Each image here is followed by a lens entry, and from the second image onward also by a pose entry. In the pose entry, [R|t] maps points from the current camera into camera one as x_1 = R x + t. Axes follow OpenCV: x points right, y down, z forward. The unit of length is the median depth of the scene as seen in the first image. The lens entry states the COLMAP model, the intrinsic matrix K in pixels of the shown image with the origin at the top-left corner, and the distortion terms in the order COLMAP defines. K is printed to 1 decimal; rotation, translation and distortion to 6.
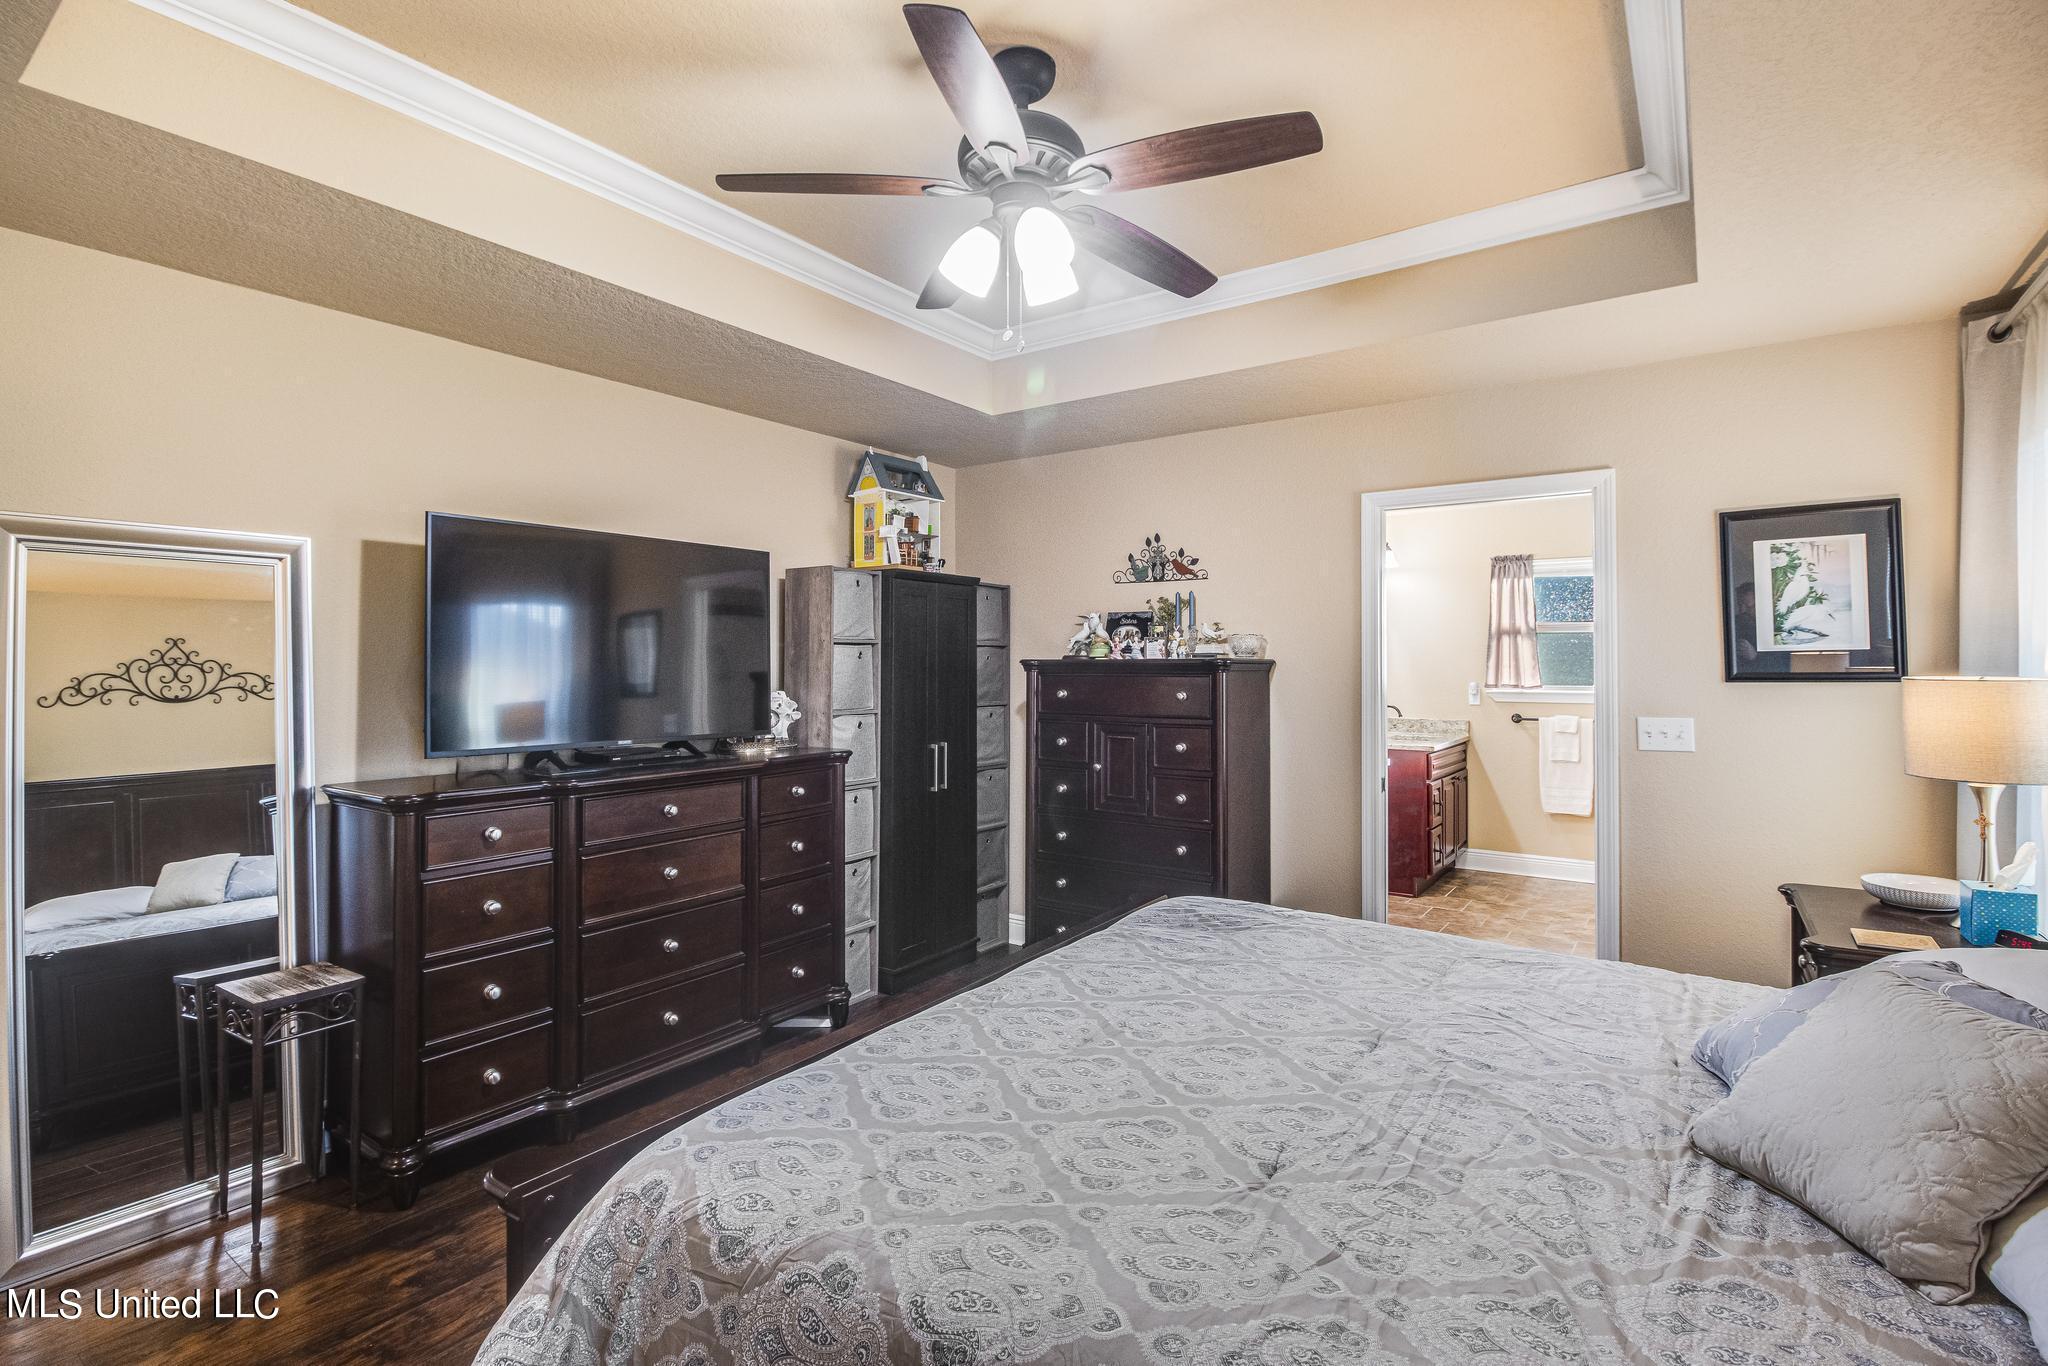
lens RADIAL K [[961.4, 0, 1025.0], [0, 961.4, 654.1], [0, 0, 1]] dist [-0.008748, -0.006761]
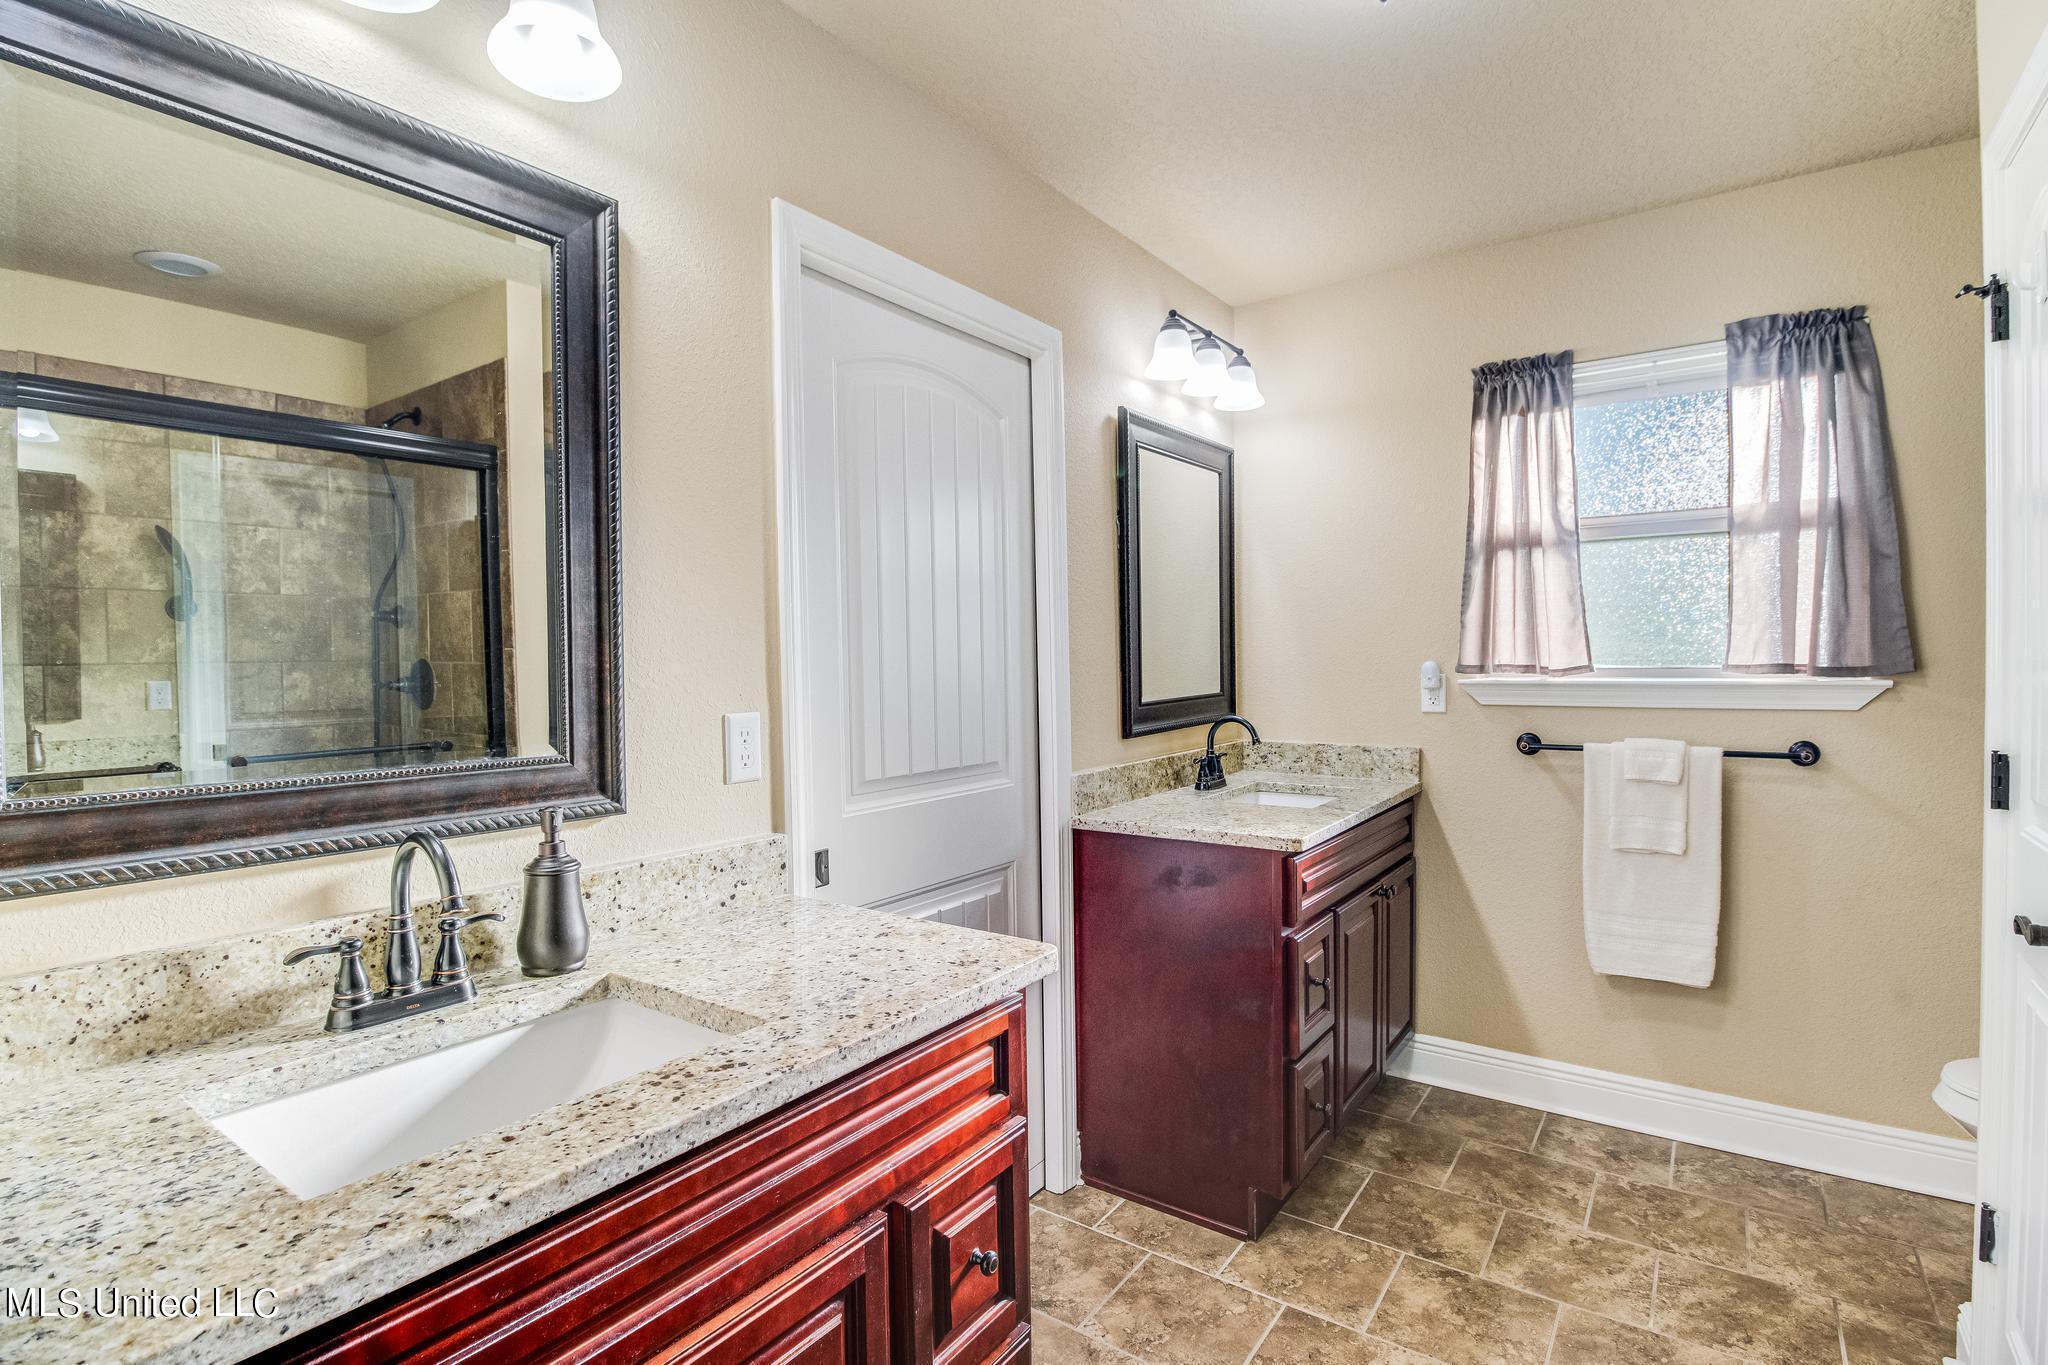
lens RADIAL K [[966.1, 0, 1028.5], [0, 966.1, 678.3], [0, 0, 1]] dist [-0.012066, -0.000735]
pose [[0.999931, -0.001021, 0.011669, 0.286990], [0.000694, 0.999609, 0.027958, 0.026064], [-0.011693, -0.027948, 0.999541, 0.578582]]
